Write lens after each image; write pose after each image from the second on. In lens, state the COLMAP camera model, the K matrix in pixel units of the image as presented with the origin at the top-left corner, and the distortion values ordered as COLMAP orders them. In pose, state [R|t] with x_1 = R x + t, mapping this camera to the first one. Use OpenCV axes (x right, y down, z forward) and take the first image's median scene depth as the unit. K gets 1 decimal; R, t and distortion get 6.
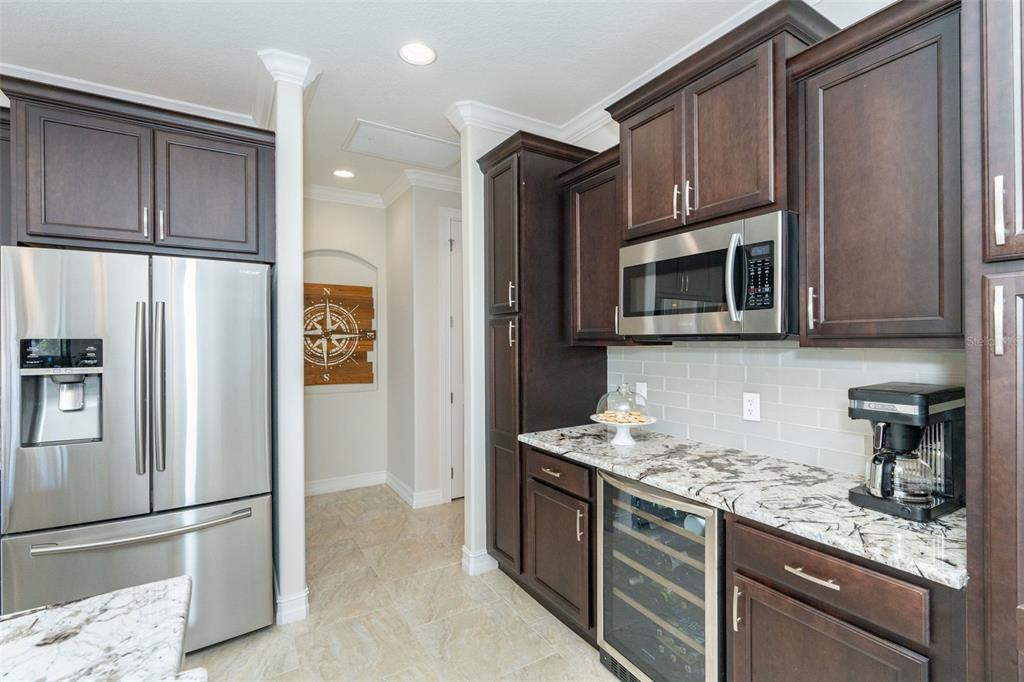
lens RADIAL K [[463.0, 0, 510.2], [0, 463.0, 338.1], [0, 0, 1]] dist [-0.003064, 0.000320]
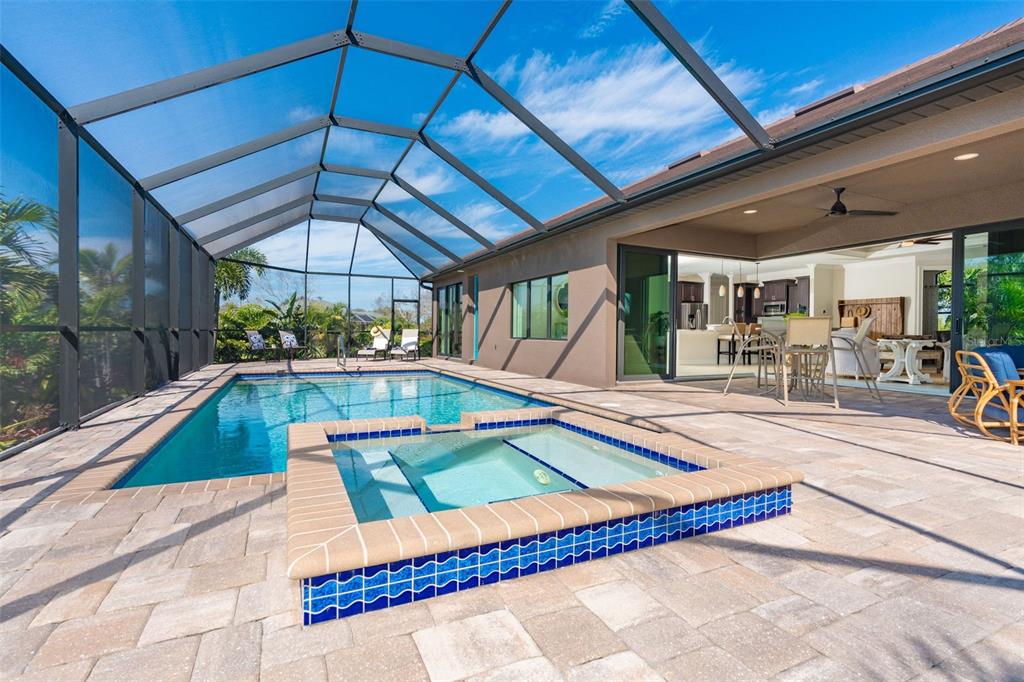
lens RADIAL K [[479.7, 0, 508.4], [0, 479.7, 338.4], [0, 0, 1]] dist [0.000439, 0.000124]
pose [[0.993576, 0.014723, -0.112205, -2.597233], [-0.013202, 0.999811, 0.014279, 0.275251], [0.112394, -0.012706, 0.993582, -6.223459]]
